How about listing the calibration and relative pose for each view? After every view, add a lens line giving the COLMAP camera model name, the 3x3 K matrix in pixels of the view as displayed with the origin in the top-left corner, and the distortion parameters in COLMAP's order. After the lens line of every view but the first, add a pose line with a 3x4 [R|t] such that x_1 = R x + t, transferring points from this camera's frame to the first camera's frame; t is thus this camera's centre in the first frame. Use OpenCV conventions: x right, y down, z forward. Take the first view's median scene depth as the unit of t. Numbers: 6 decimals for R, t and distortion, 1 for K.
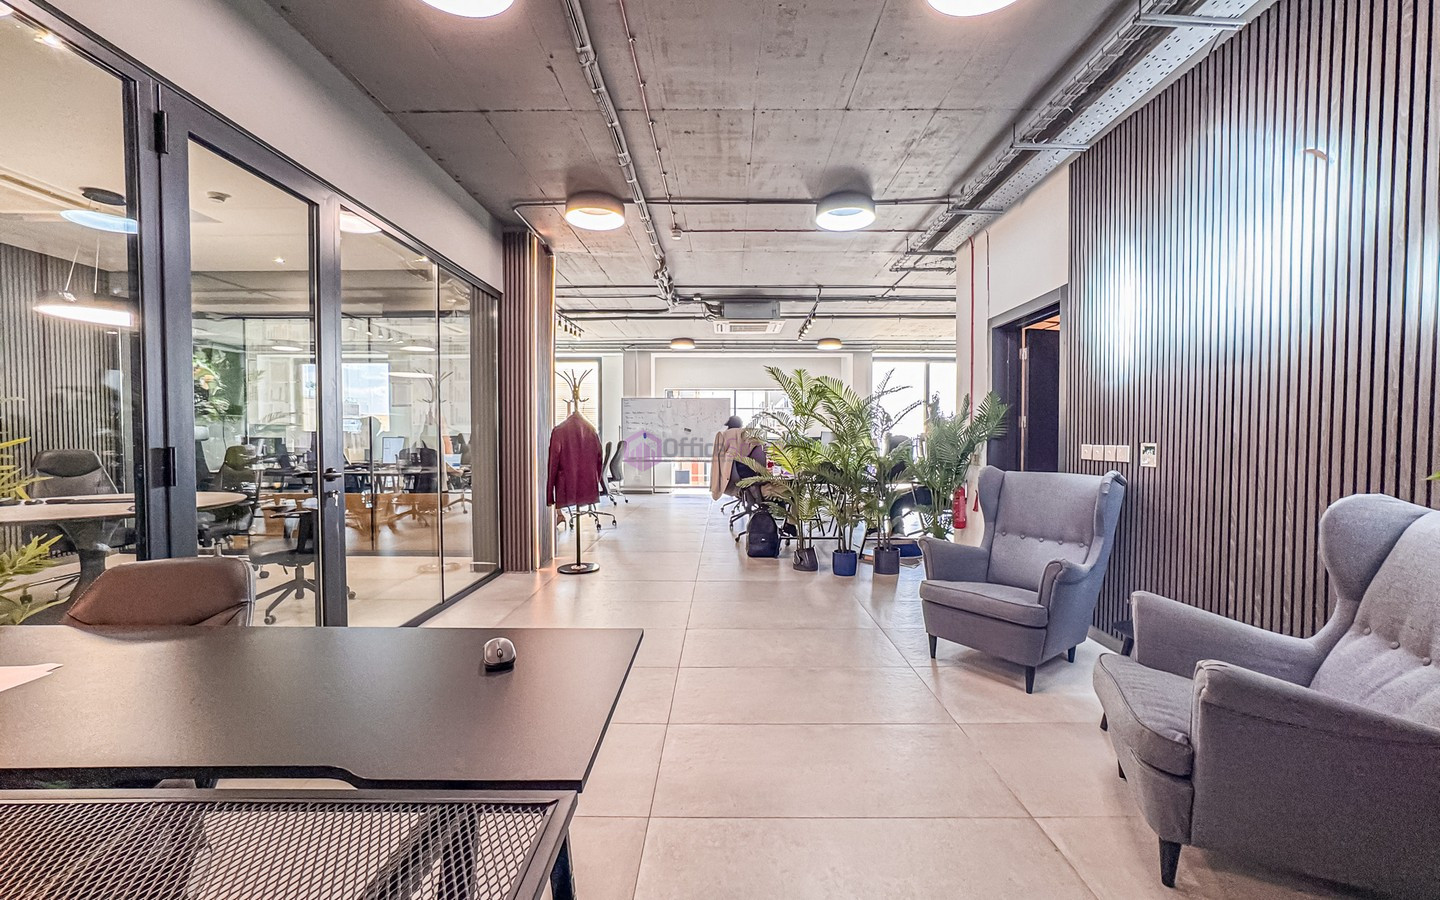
lens RADIAL K [[579.4, 0, 720.2], [0, 579.4, 451.7], [0, 0, 1]] dist [-0.030524, 0.013550]
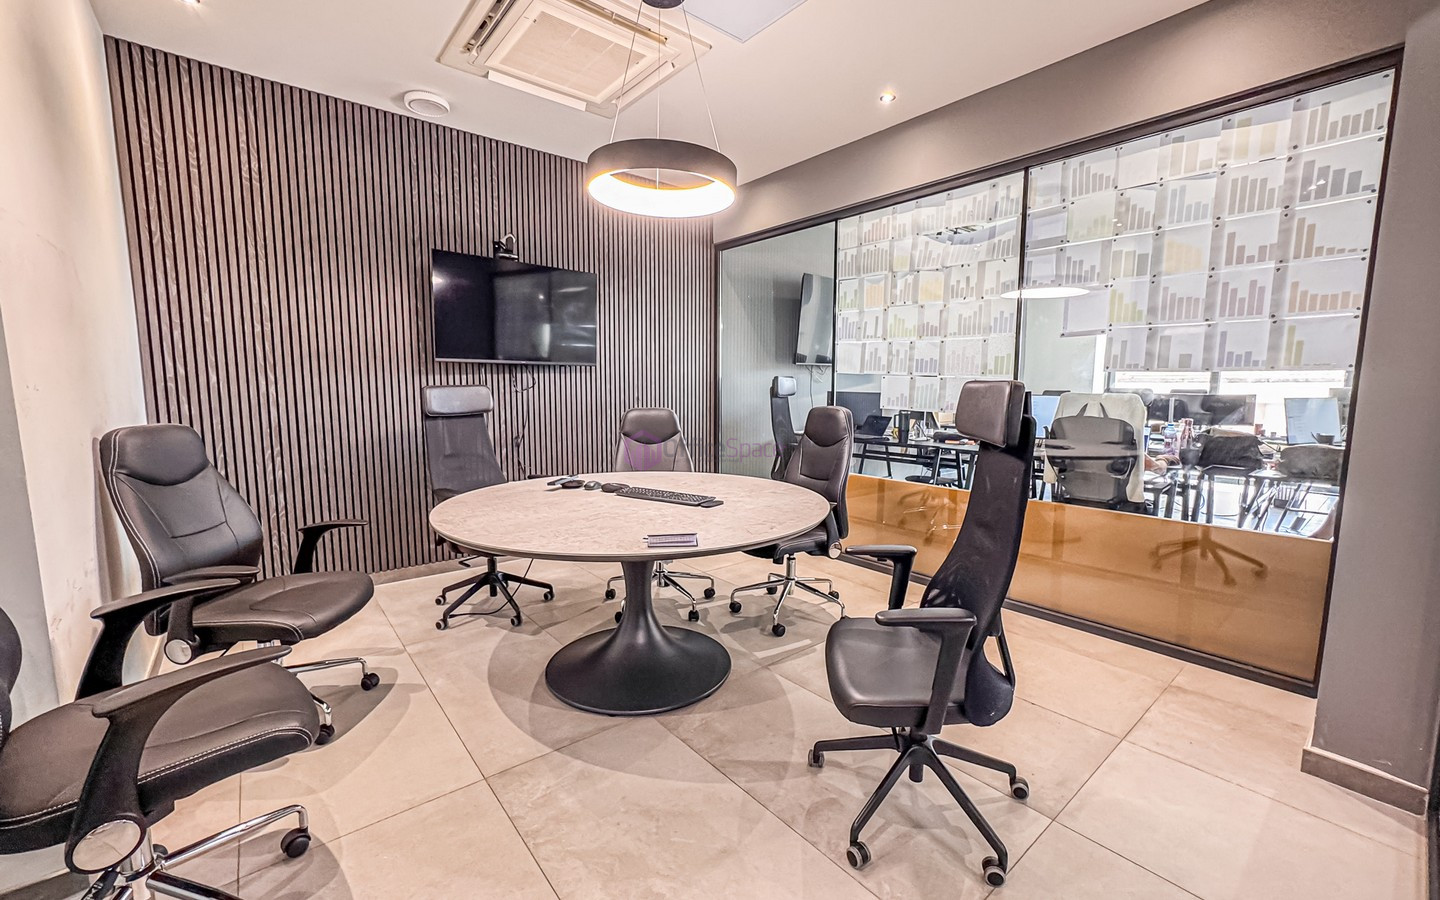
lens RADIAL K [[579.4, 0, 720.2], [0, 579.4, 451.7], [0, 0, 1]] dist [-0.030524, 0.013550]
pose [[0.633892, 0.089228, -0.768258, -0.389634], [-0.023929, 0.995110, 0.095832, -0.018495], [0.773052, -0.042364, 0.632927, 0.468994]]
